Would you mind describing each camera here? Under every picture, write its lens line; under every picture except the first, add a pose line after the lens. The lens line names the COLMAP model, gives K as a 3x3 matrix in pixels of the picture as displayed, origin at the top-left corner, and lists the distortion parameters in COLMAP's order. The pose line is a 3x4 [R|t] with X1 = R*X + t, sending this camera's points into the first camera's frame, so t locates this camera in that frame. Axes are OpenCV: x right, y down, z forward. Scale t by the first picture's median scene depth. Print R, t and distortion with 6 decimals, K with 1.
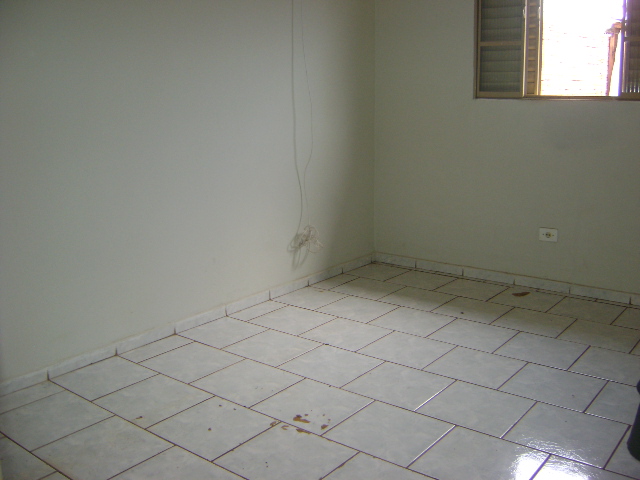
lens RADIAL K [[665.1, 0, 320.0], [0, 665.1, 240.0], [0, 0, 1]] dist [-0.089081, 0.013891]
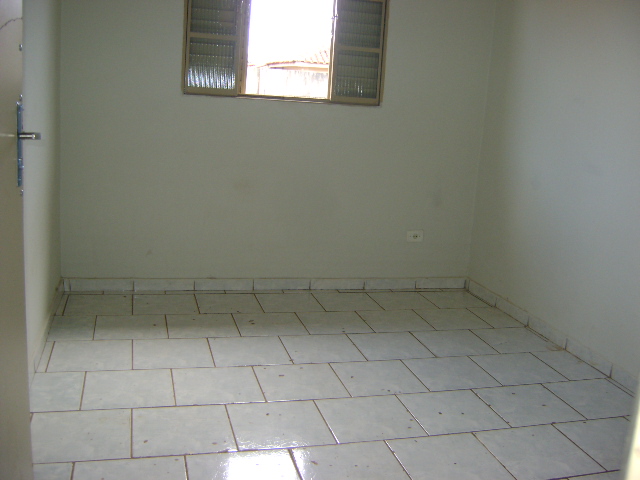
lens RADIAL K [[665.1, 0, 320.0], [0, 665.1, 240.0], [0, 0, 1]] dist [-0.089081, 0.013891]
pose [[0.602137, -0.122983, 0.788864, -0.421778], [0.104292, 0.991715, 0.075002, -0.070167], [-0.791552, 0.037111, 0.609974, 0.333889]]
